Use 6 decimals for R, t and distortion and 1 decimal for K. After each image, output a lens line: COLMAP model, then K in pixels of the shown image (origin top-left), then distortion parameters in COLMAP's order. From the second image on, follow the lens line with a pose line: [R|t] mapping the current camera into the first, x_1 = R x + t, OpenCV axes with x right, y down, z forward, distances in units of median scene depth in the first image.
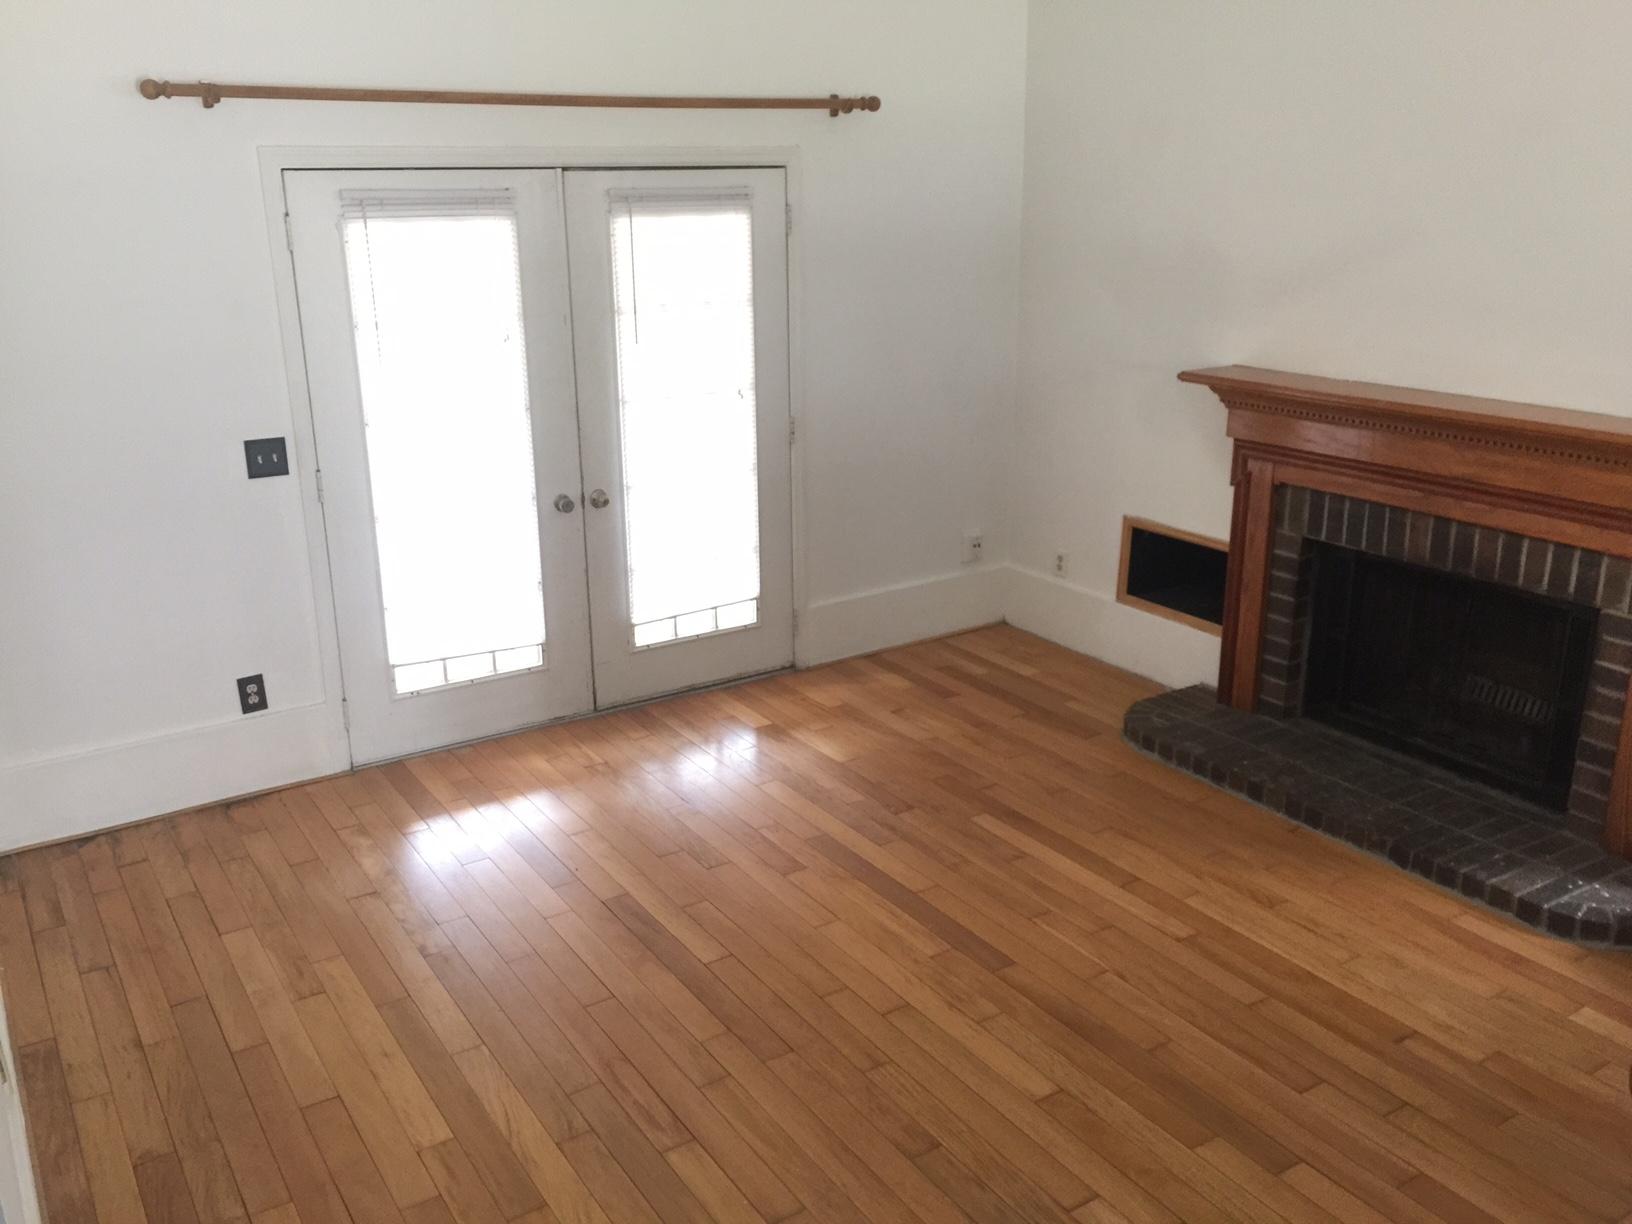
lens RADIAL K [[1391.6, 0, 808.2], [0, 1391.6, 614.0], [0, 0, 1]] dist [0.072052, -0.104607]
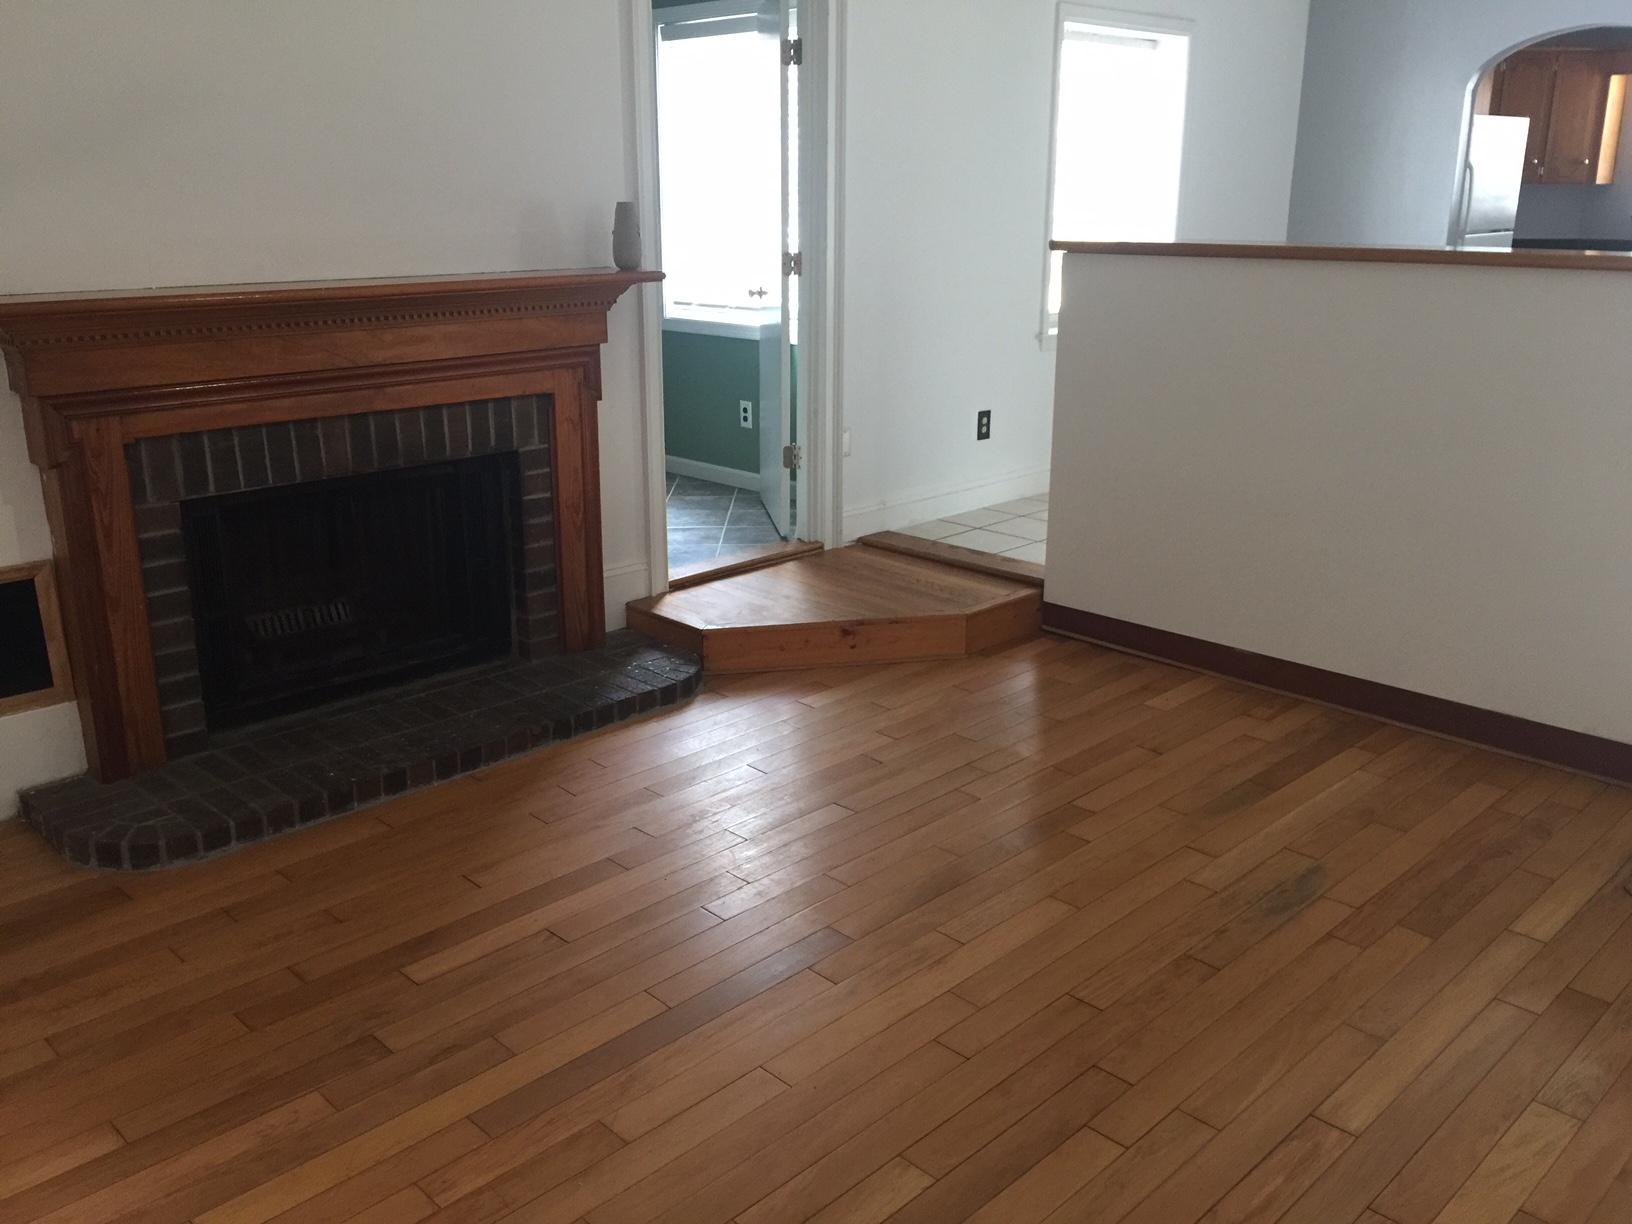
lens RADIAL K [[1391.6, 0, 800.5], [0, 1391.6, 612.1], [0, 0, 1]] dist [0.072052, -0.104607]
pose [[-0.208283, -0.277704, 0.937816, -0.459705], [0.298247, 0.895145, 0.331307, -0.159176], [-0.931486, 0.348706, -0.103619, 0.824905]]
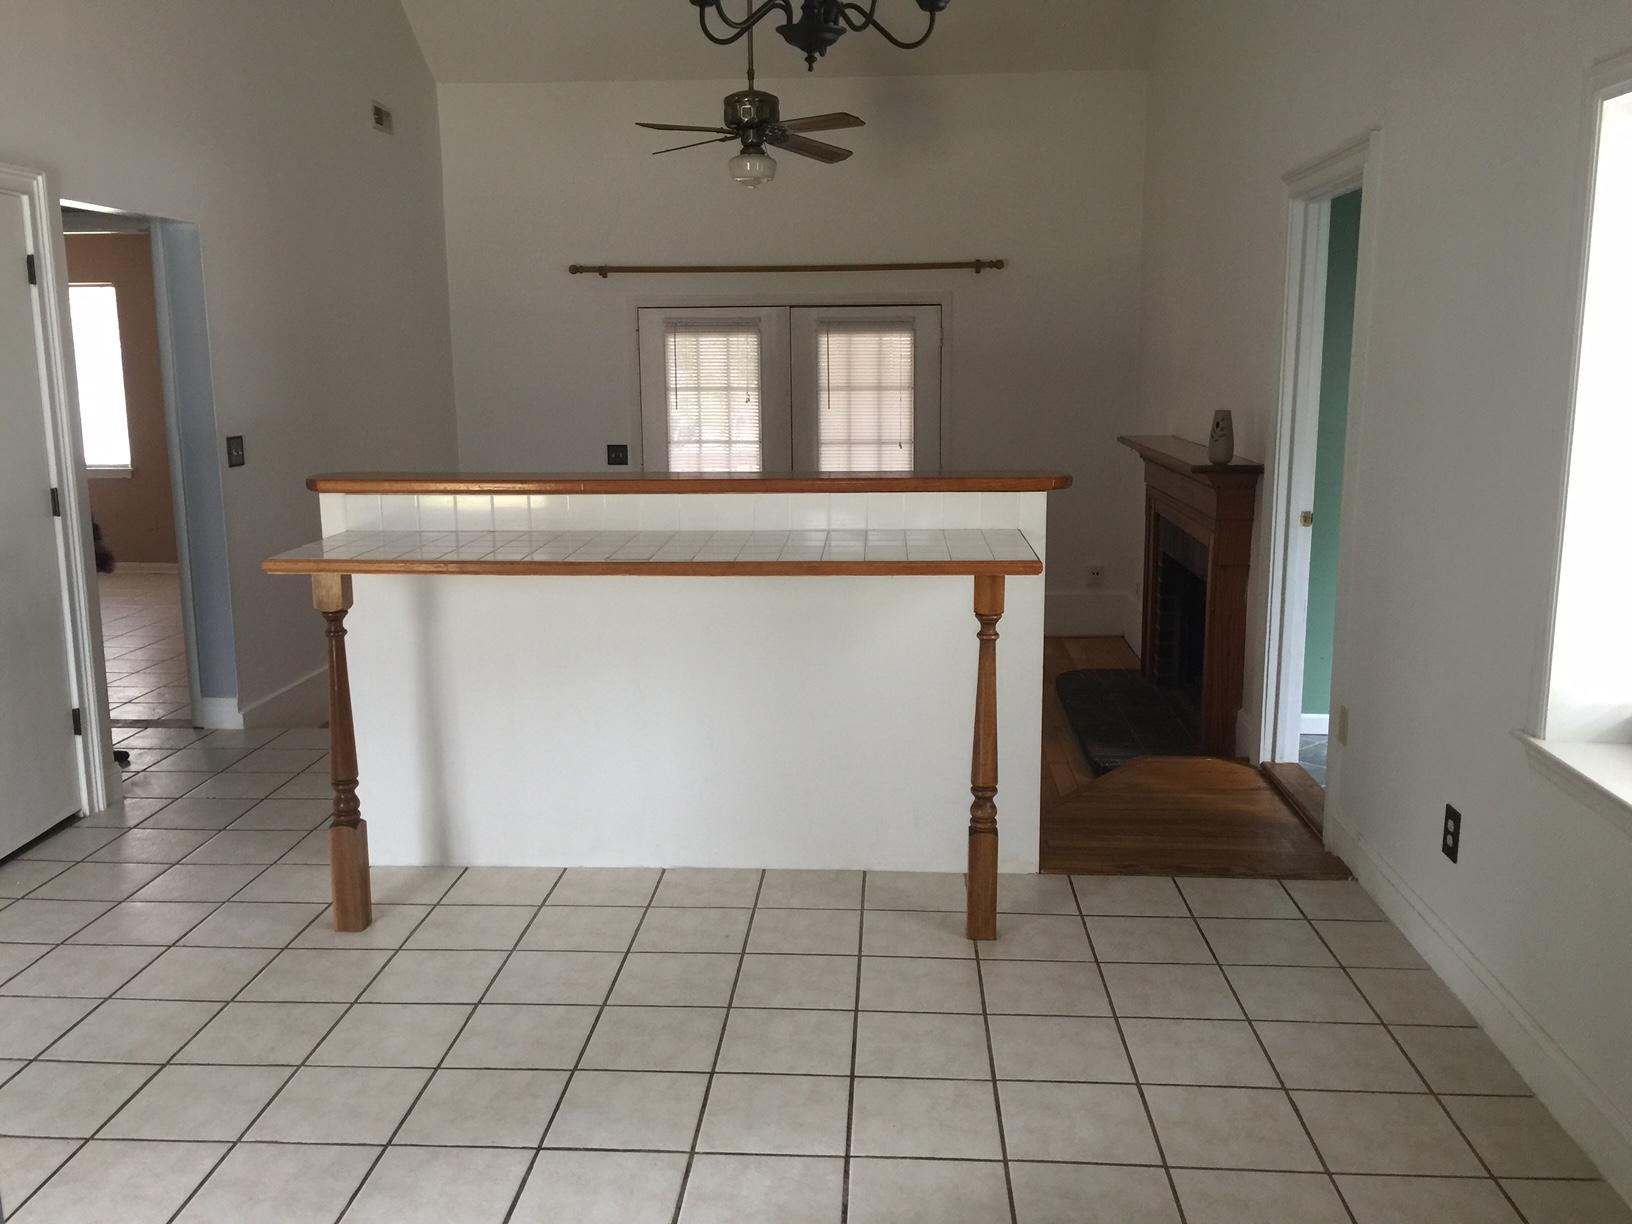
lens RADIAL K [[1391.6, 0, 809.2], [0, 1391.6, 616.8], [0, 0, 1]] dist [0.072052, -0.104607]
pose [[0.802914, 0.114847, -0.584927, 0.936887], [-0.181673, 0.981727, -0.056622, 0.161345], [0.567736, 0.151728, 0.809107, -0.346584]]
